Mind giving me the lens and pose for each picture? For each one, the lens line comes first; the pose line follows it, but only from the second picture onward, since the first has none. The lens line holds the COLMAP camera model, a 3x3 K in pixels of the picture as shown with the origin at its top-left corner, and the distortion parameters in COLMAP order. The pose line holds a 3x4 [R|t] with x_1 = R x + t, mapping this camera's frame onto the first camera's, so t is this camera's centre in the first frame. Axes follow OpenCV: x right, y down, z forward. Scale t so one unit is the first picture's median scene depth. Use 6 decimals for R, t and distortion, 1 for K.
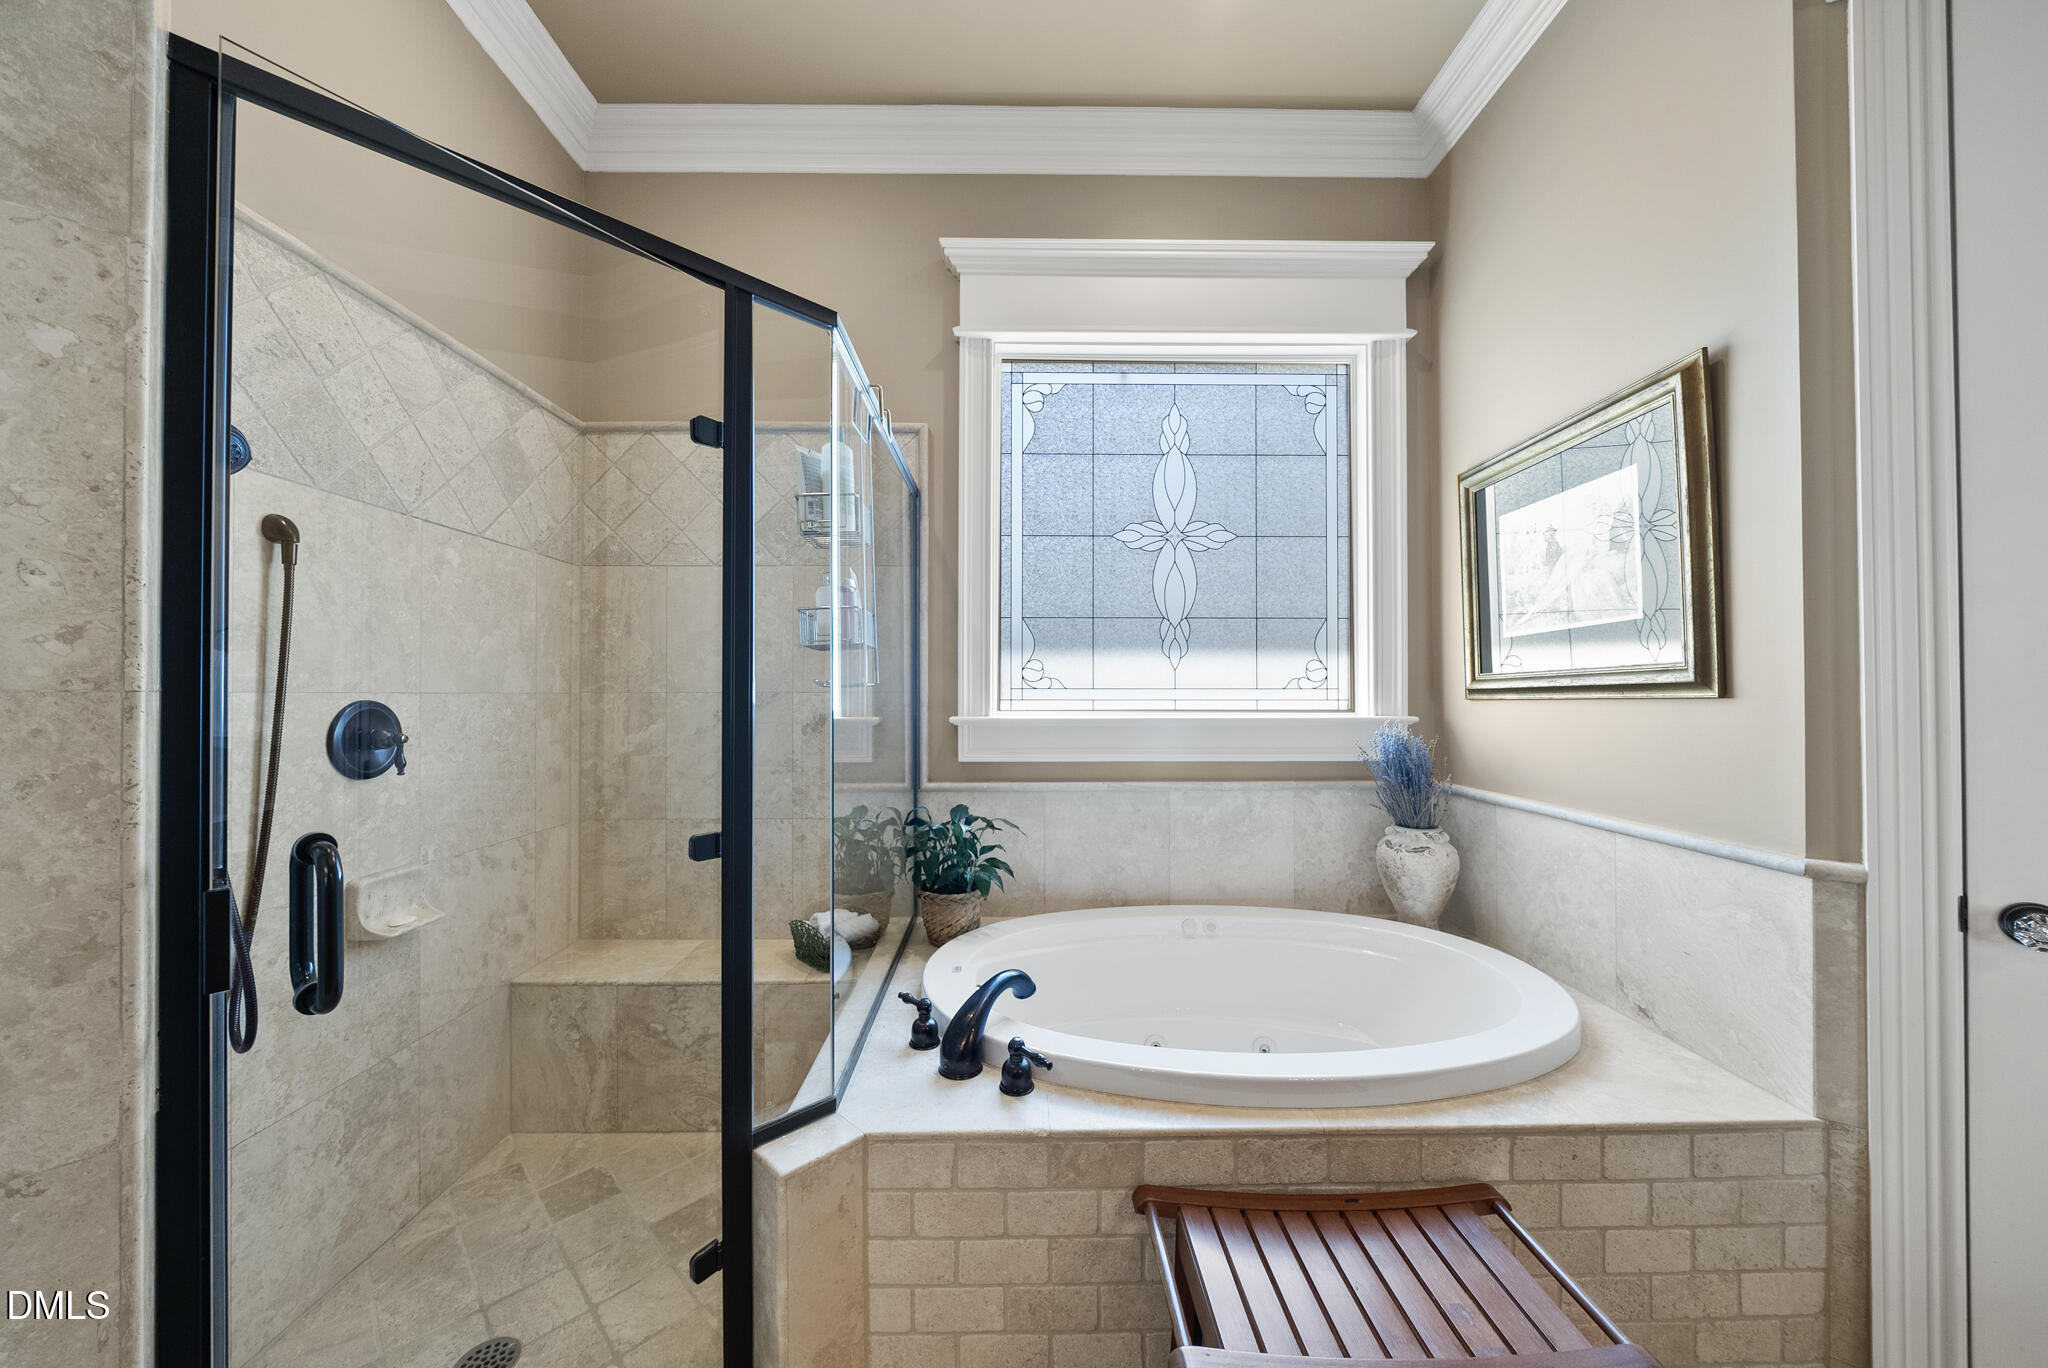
lens RADIAL K [[709.2, 0, 1025.7], [0, 709.2, 686.8], [0, 0, 1]] dist [-0.007387, -0.000220]
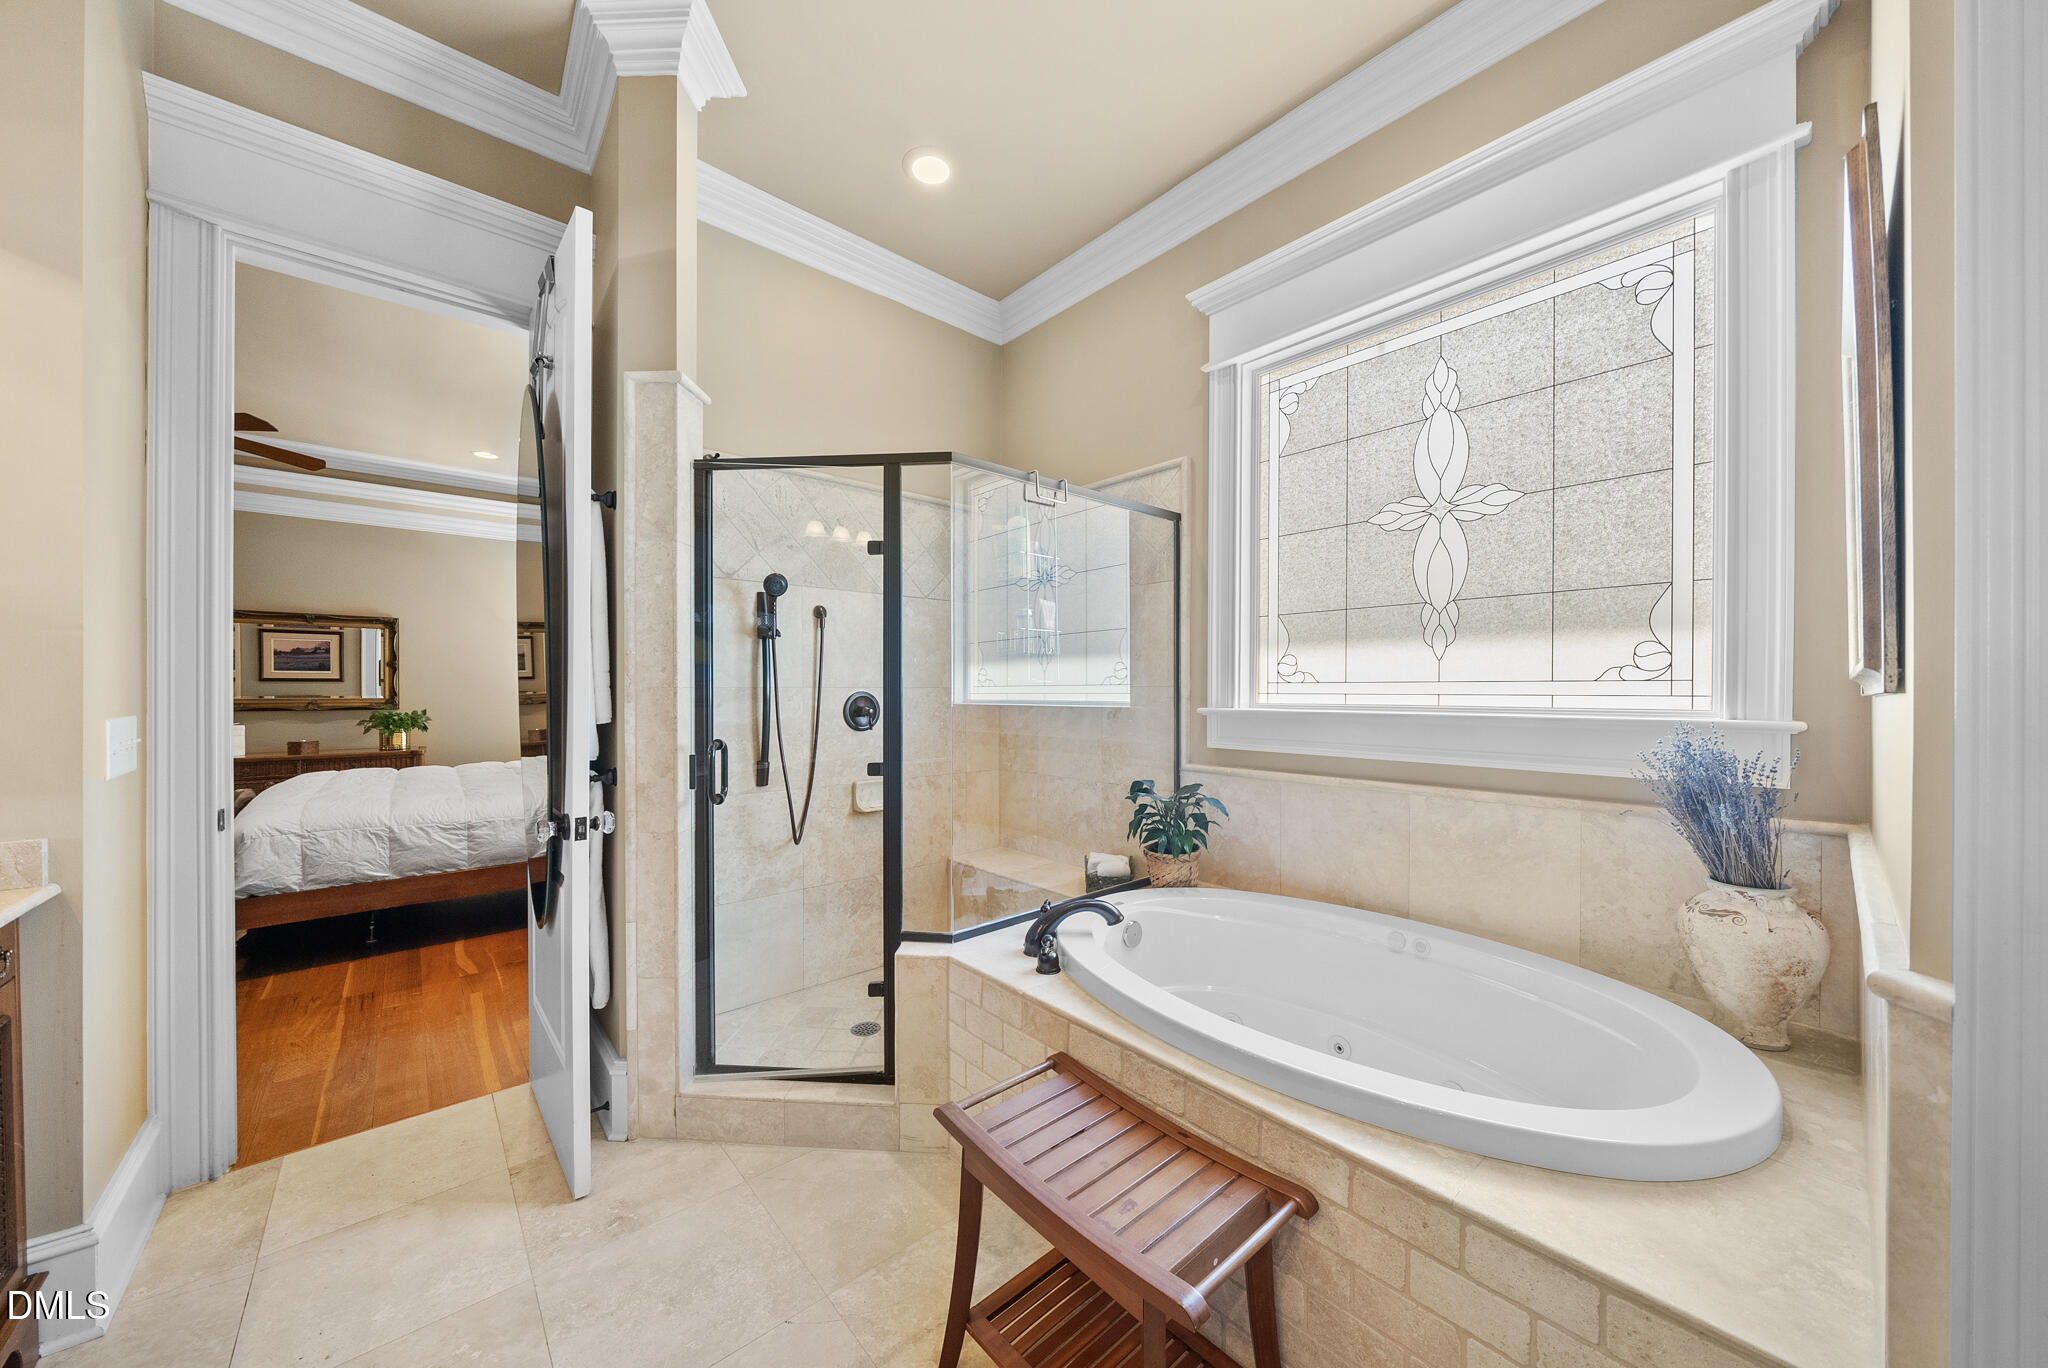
lens RADIAL K [[709.2, 0, 1030.4], [0, 709.2, 690.1], [0, 0, 1]] dist [-0.007387, -0.000220]
pose [[0.649971, 0.001587, -0.759957, 0.583388], [0.008158, 0.999926, 0.009066, 0.000981], [0.759915, -0.012092, 0.649910, 0.042062]]
